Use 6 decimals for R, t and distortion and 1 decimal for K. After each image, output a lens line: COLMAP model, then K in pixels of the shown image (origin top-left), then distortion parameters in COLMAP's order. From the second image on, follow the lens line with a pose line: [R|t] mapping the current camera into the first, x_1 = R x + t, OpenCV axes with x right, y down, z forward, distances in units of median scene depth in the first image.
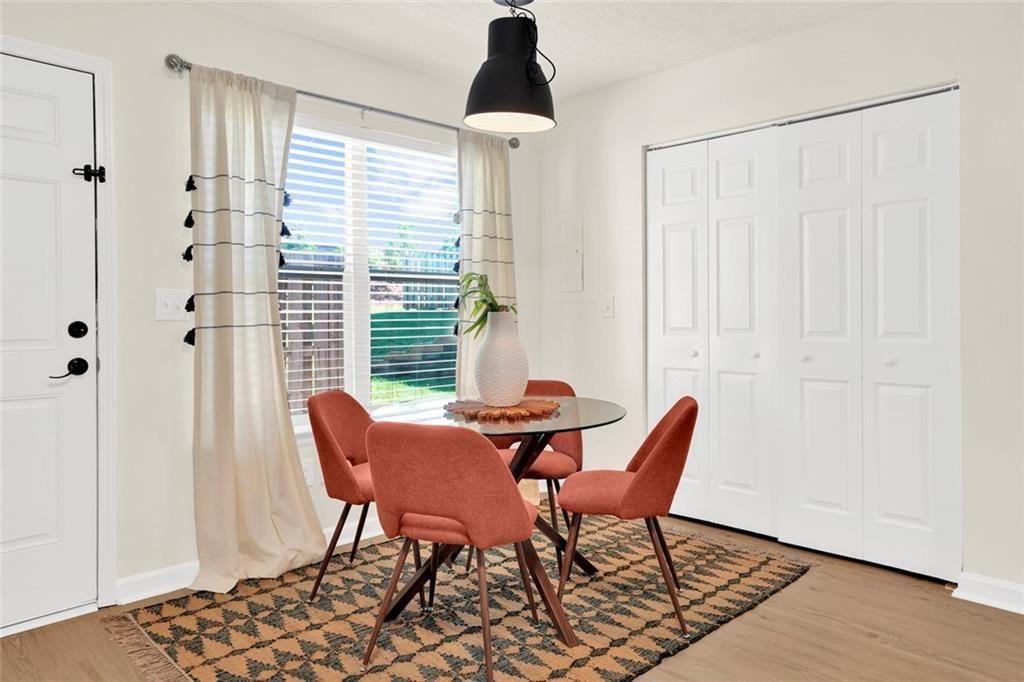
lens RADIAL K [[707.6, 0, 539.8], [0, 707.6, 300.1], [0, 0, 1]] dist [0.002698, 0.001794]
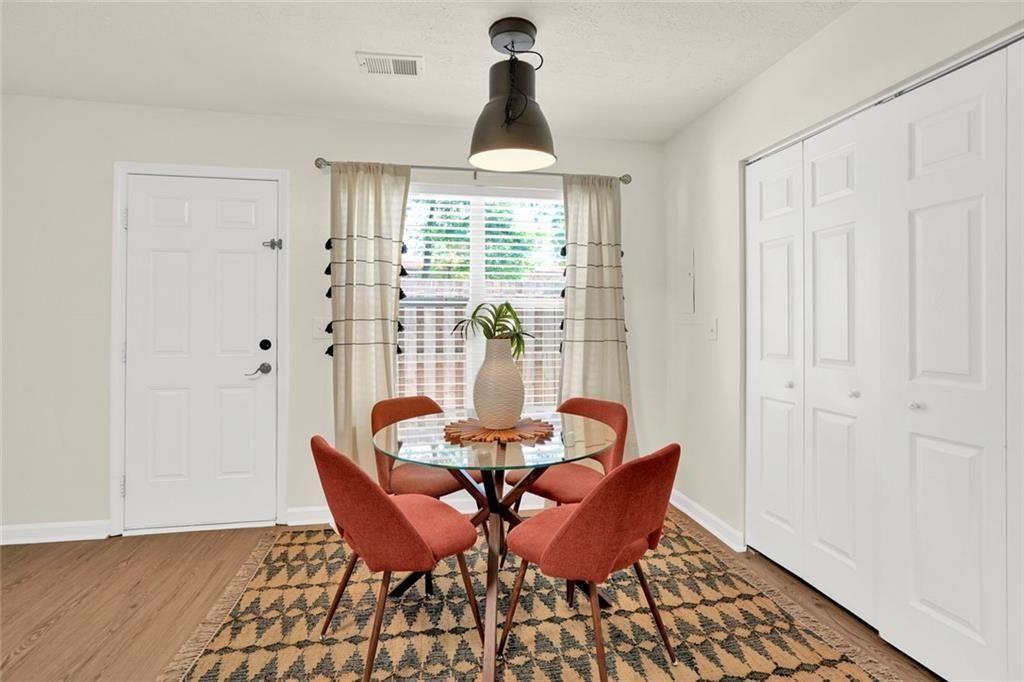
lens RADIAL K [[492.0, 0, 511.8], [0, 492.0, 312.4], [0, 0, 1]] dist [-0.026828, 0.008529]
pose [[0.812880, -0.006367, -0.582396, 0.353902], [0.007784, 0.999970, -0.000068, -0.021111], [0.582379, -0.004479, 0.812905, 0.368513]]
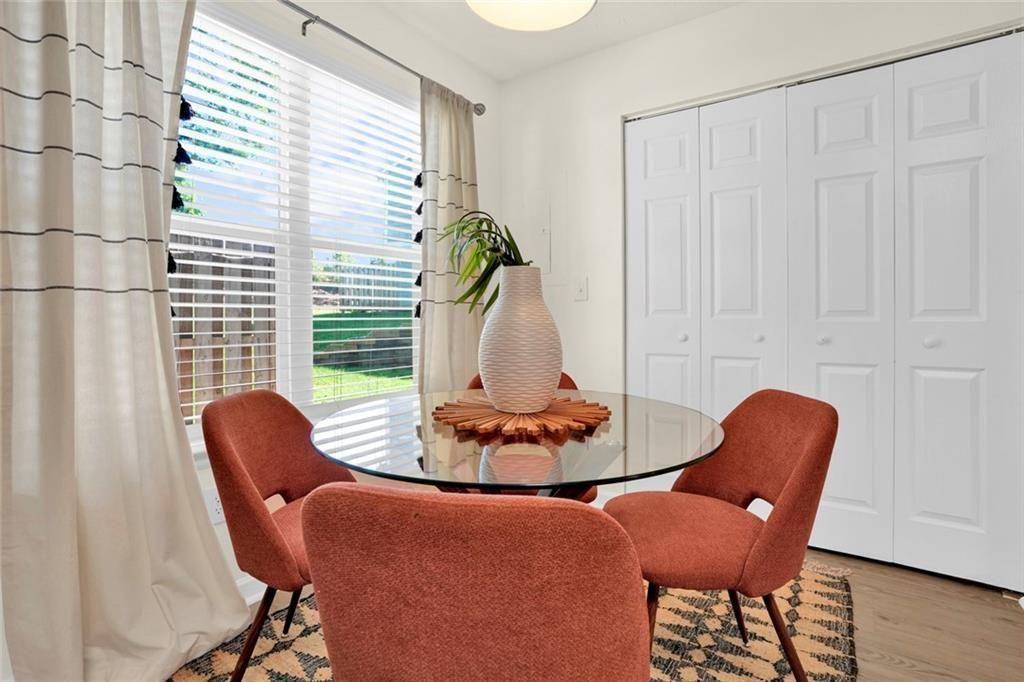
lens RADIAL K [[492.0, 0, 521.7], [0, 492.0, 315.6], [0, 0, 1]] dist [-0.026828, 0.008529]
pose [[0.985948, 0.003668, 0.167014, -0.117041], [-0.005760, 0.999911, 0.012043, 0.049239], [-0.166955, -0.012836, 0.985881, 0.490325]]
